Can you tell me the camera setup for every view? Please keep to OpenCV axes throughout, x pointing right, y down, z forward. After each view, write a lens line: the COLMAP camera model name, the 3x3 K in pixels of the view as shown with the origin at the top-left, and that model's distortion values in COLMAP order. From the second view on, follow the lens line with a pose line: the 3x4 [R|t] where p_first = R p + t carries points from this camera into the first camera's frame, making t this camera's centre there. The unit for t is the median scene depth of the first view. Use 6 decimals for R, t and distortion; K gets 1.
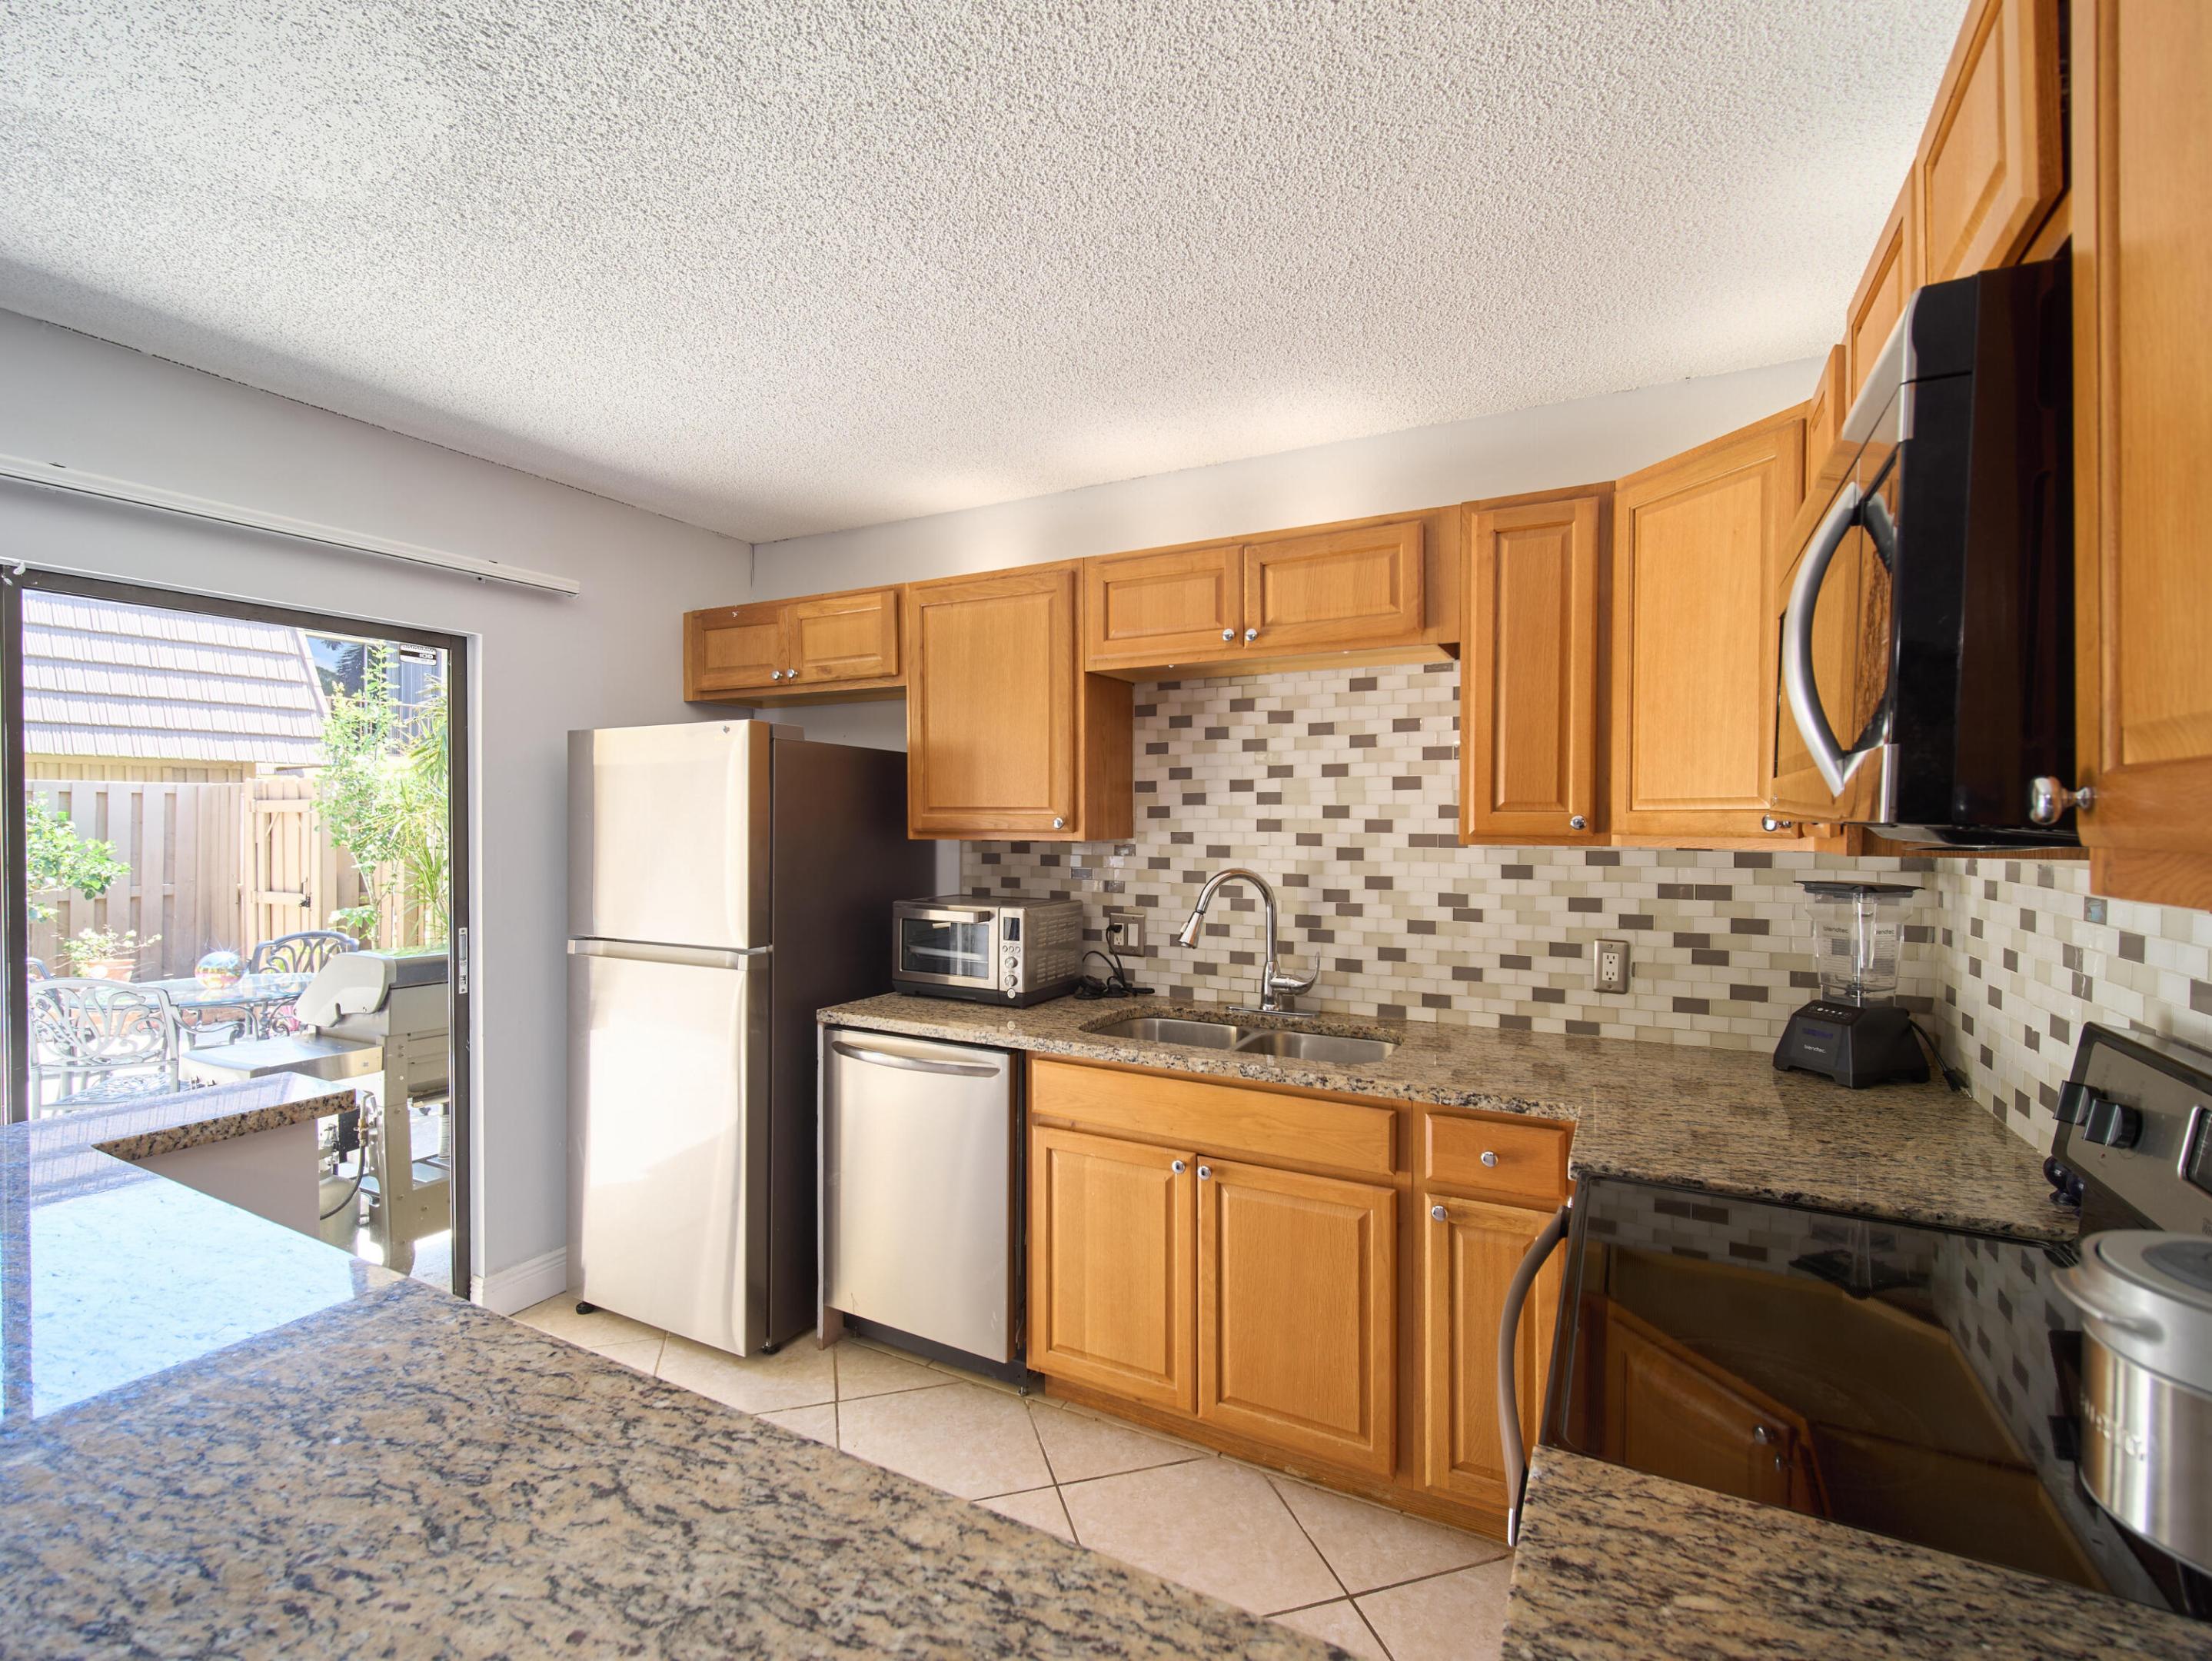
lens RADIAL K [[982.3, 0, 1110.6], [0, 982.3, 830.0], [0, 0, 1]] dist [-0.002973, -0.000623]
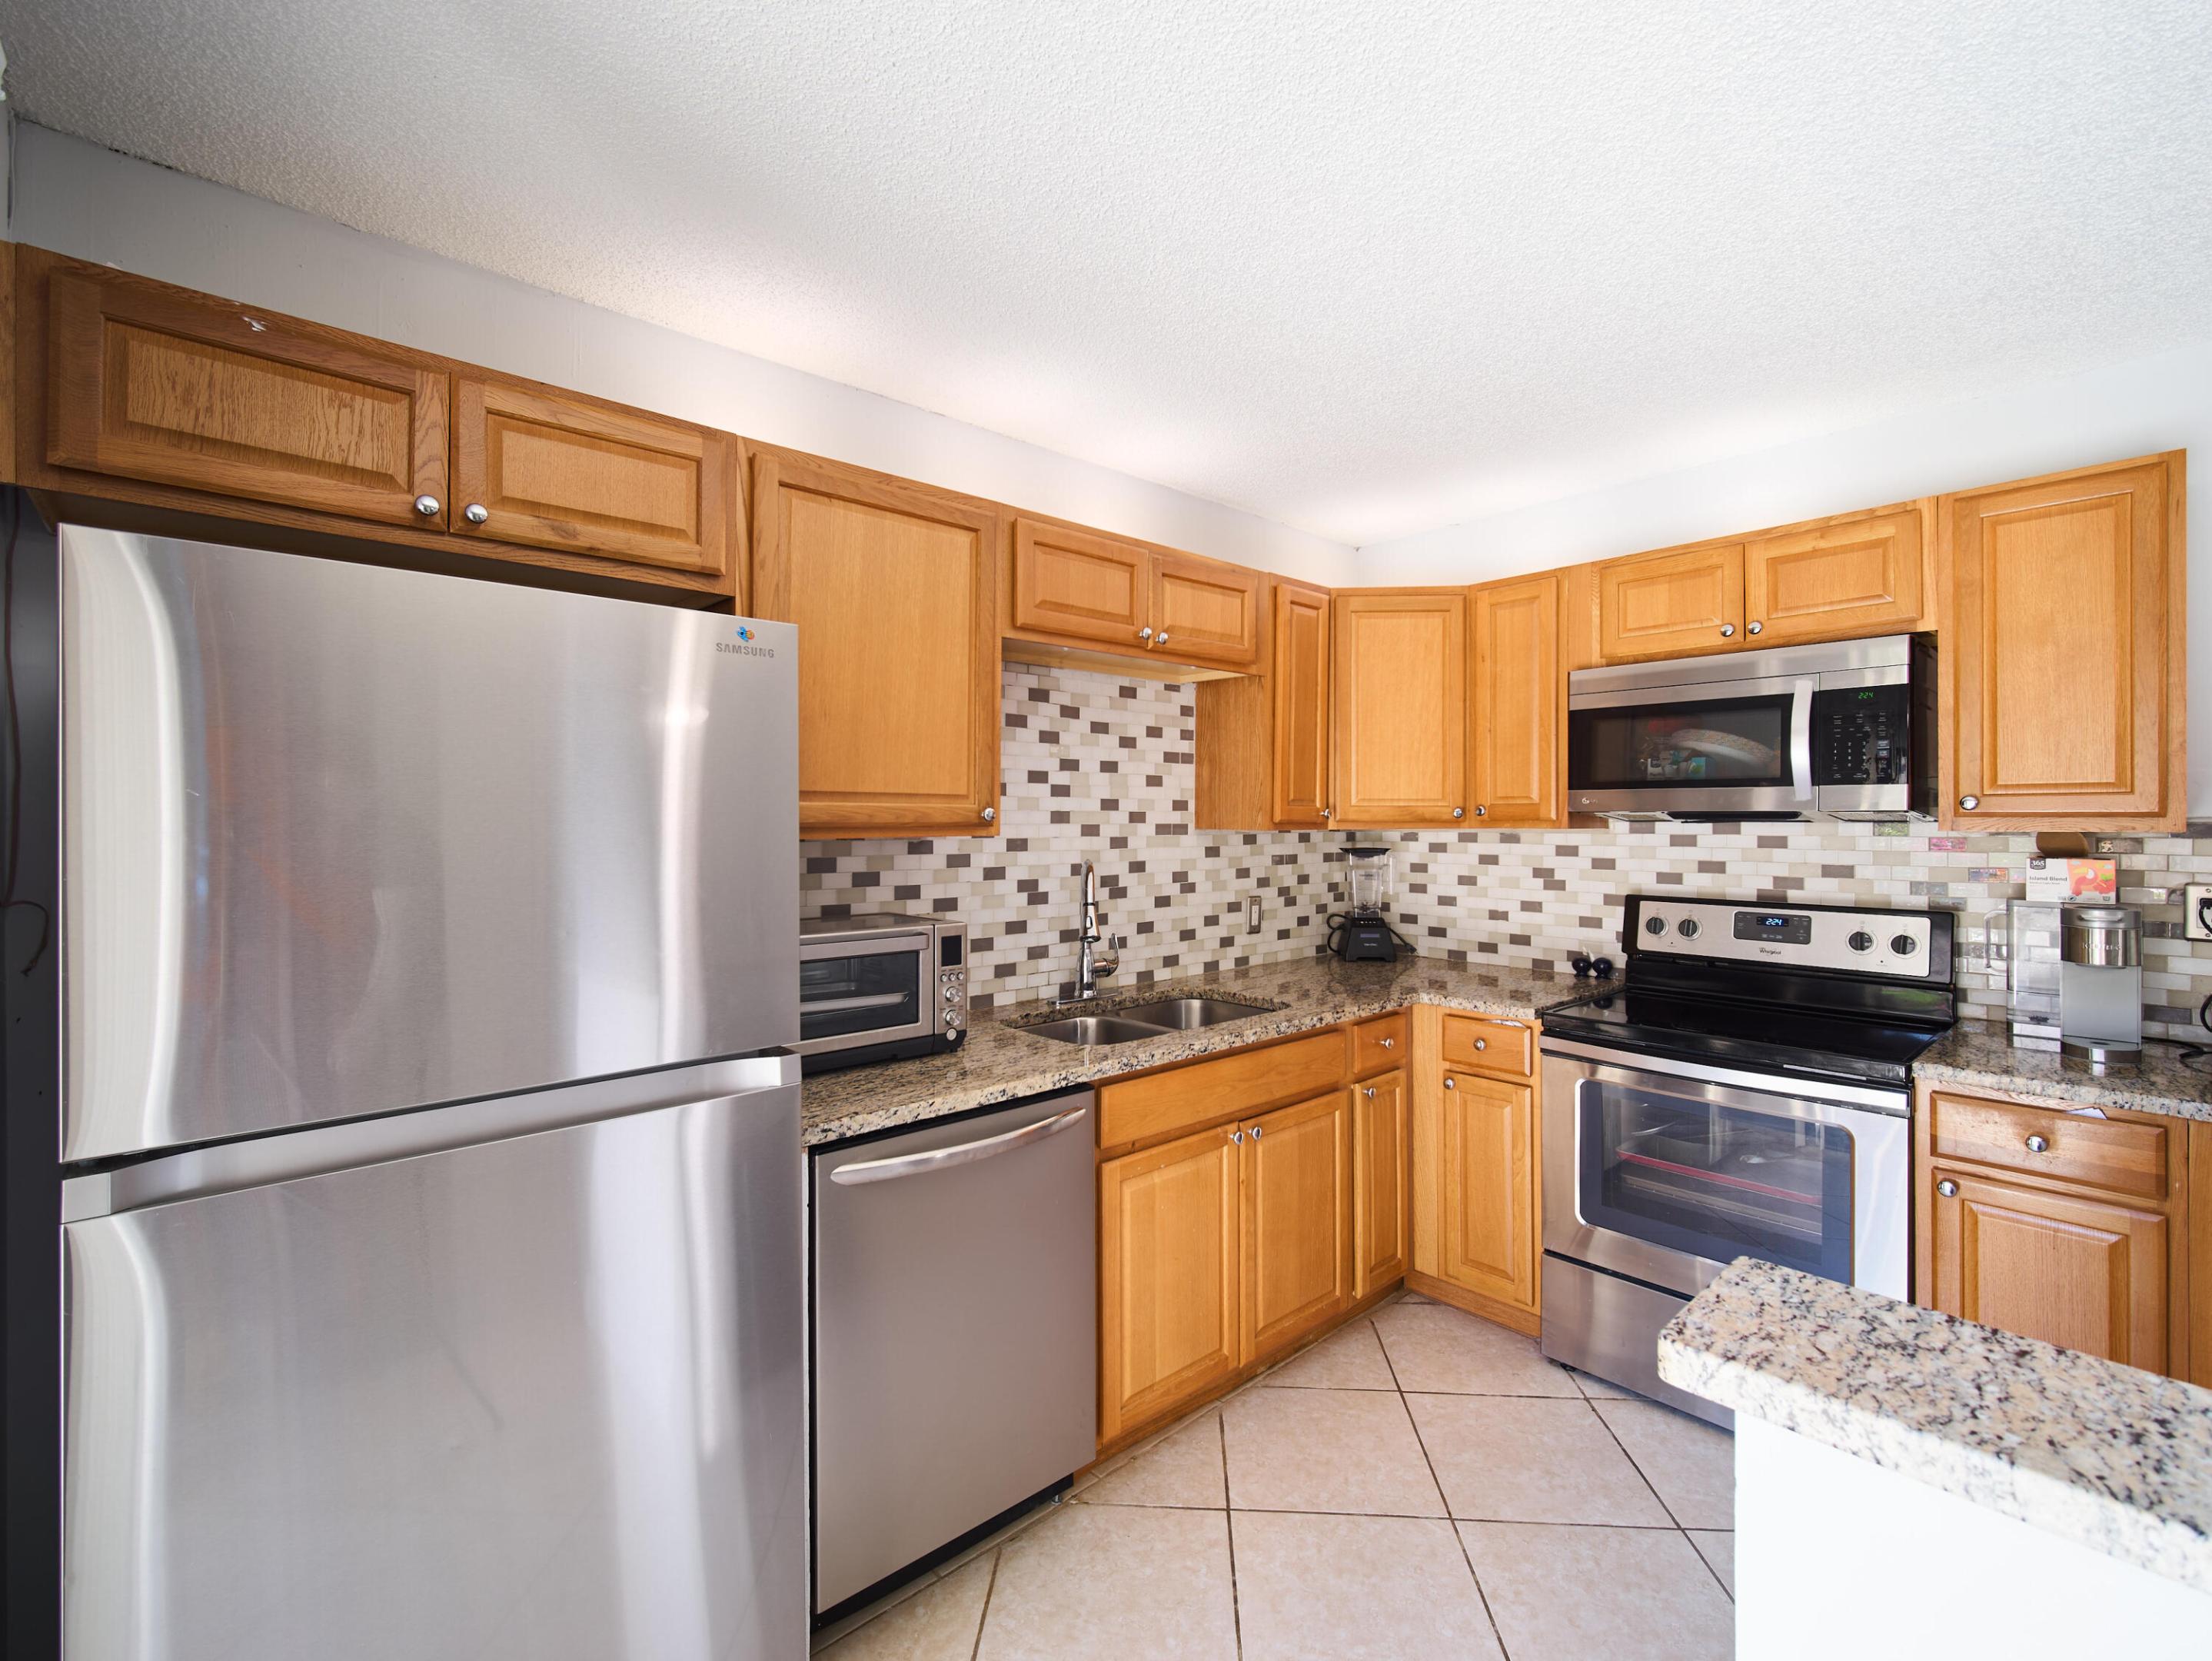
lens RADIAL K [[982.3, 0, 1101.1], [0, 982.3, 813.6], [0, 0, 1]] dist [-0.002973, -0.000623]
pose [[0.345535, 0.002039, 0.938404, -0.812414], [0.010196, 0.999930, -0.005927, -0.002125], [-0.938351, 0.011616, 0.345490, 0.636636]]
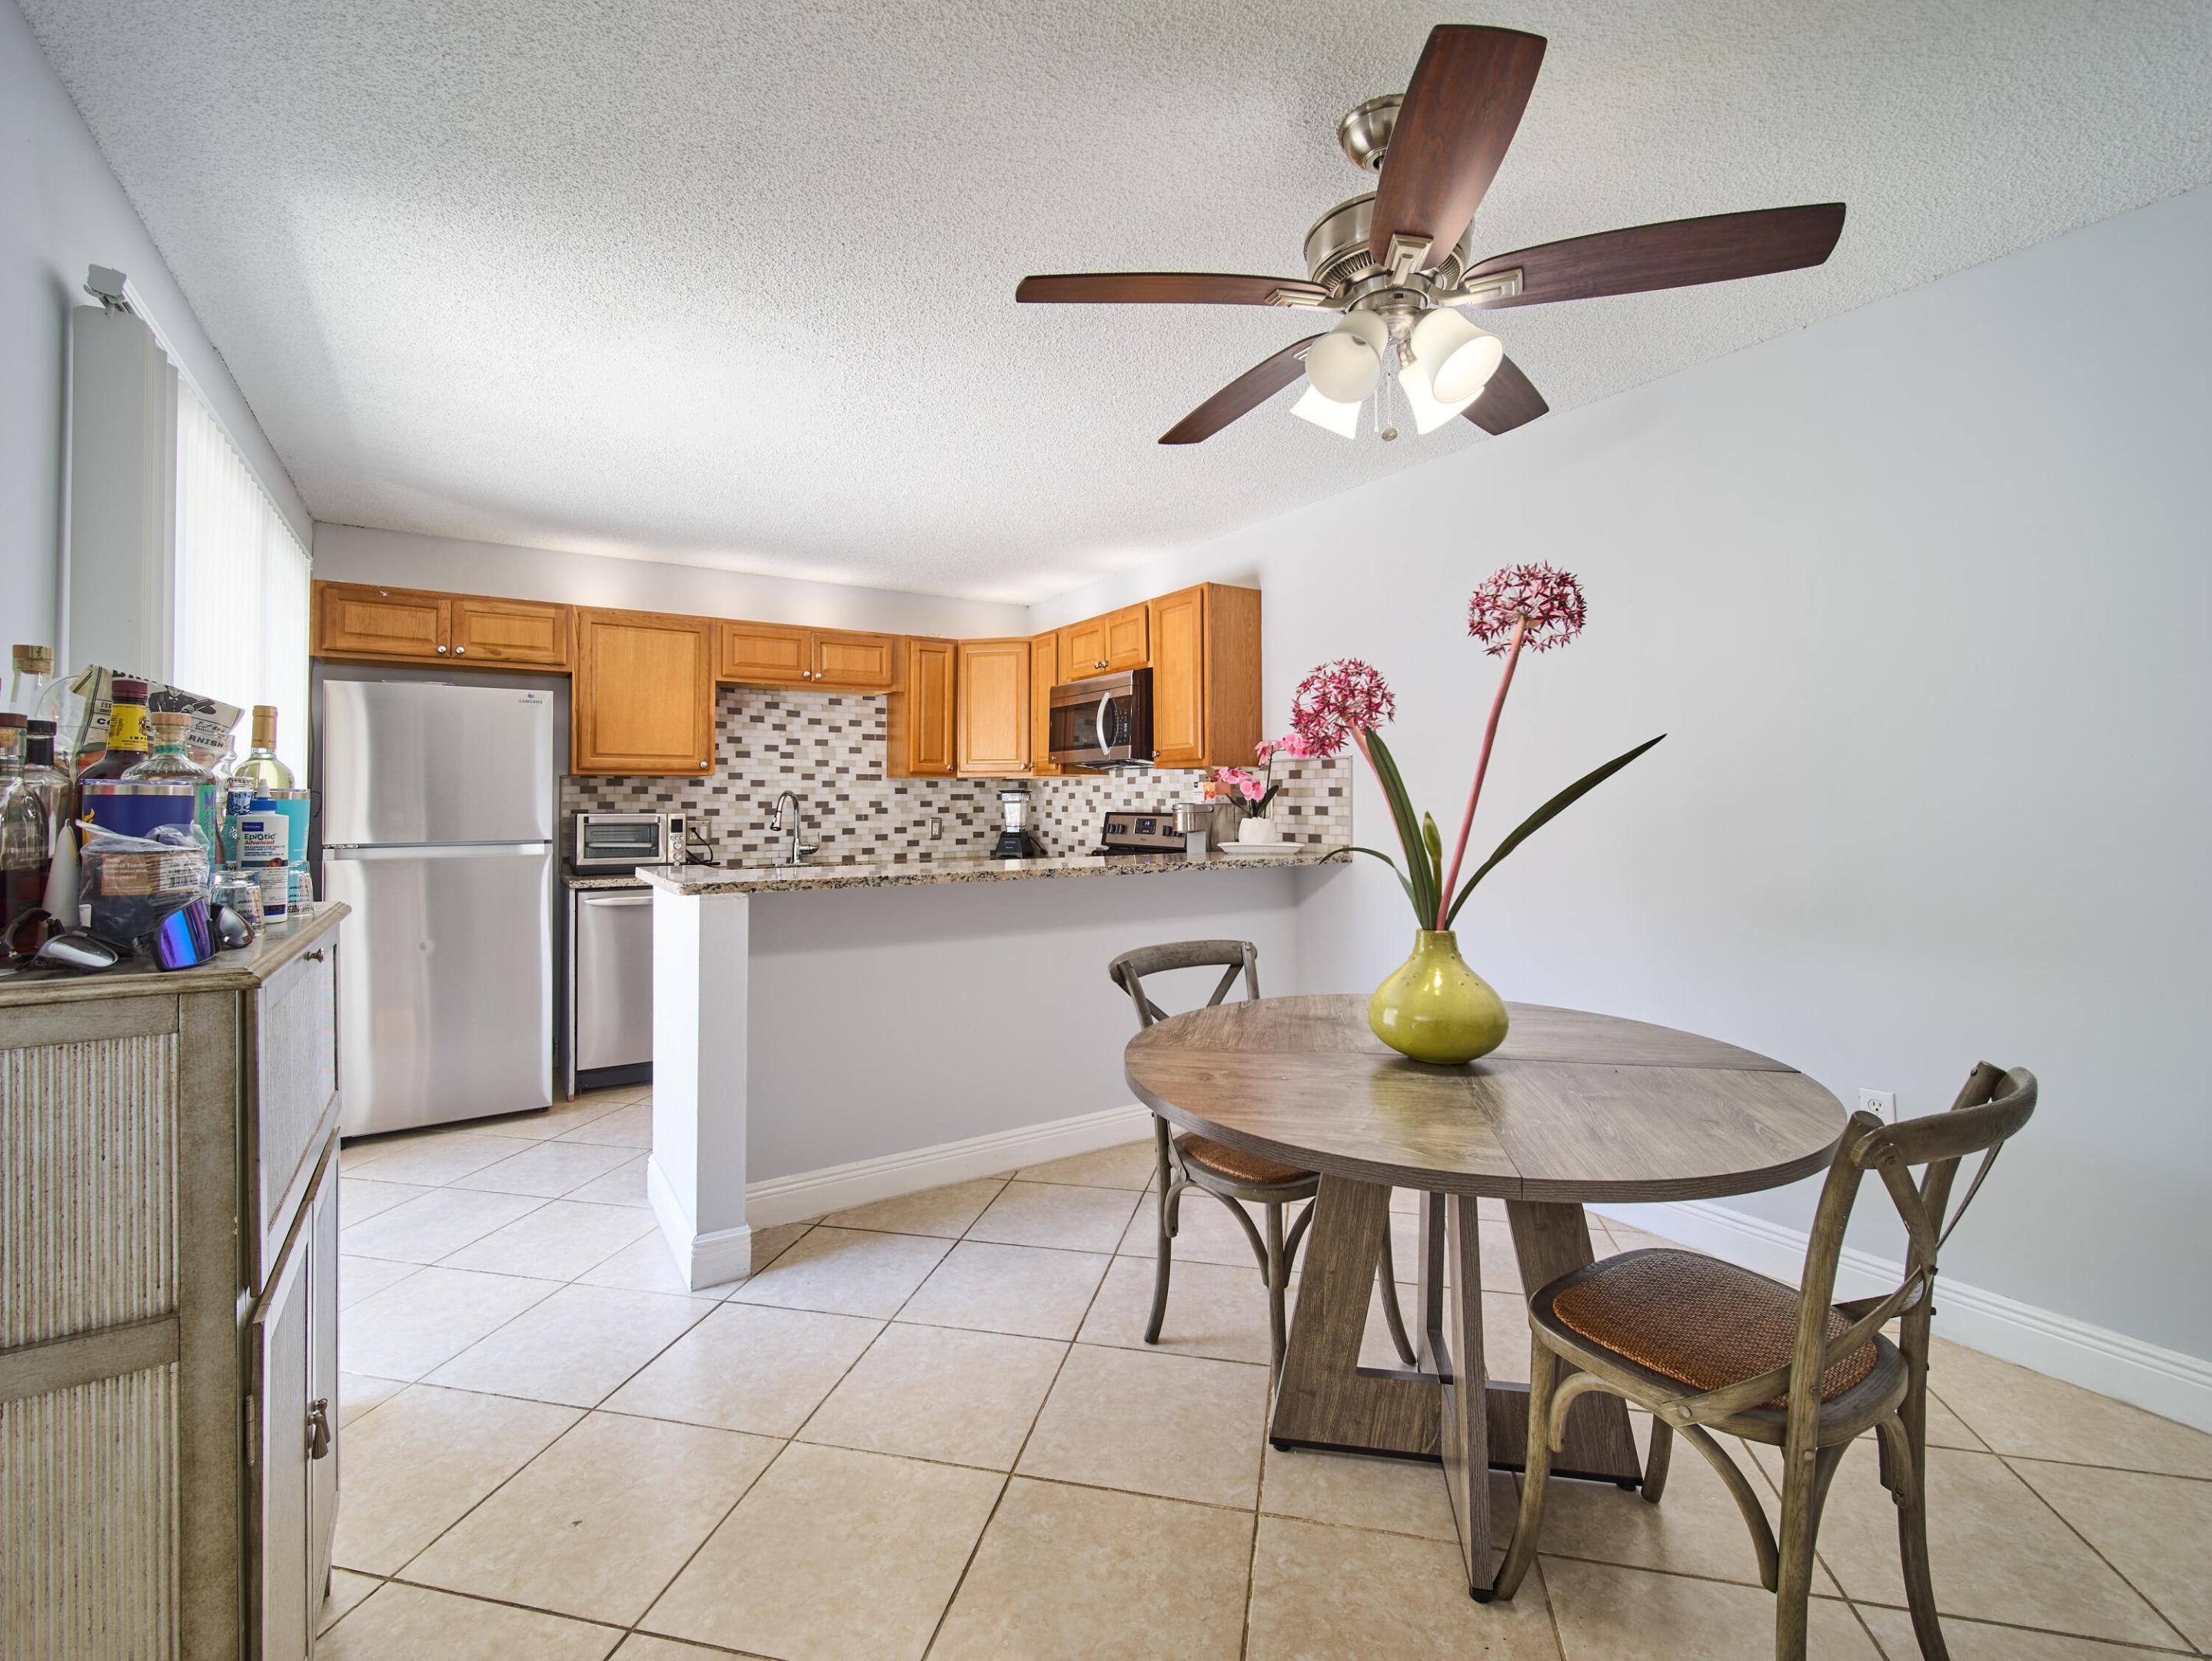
lens RADIAL K [[982.3, 0, 1097.3], [0, 982.3, 783.5], [0, 0, 1]] dist [-0.002973, -0.000623]
pose [[0.492743, 0.012211, 0.870089, -1.265890], [0.013018, 0.999686, -0.021402, 0.075108], [-0.870077, 0.021873, 0.492430, -0.495591]]
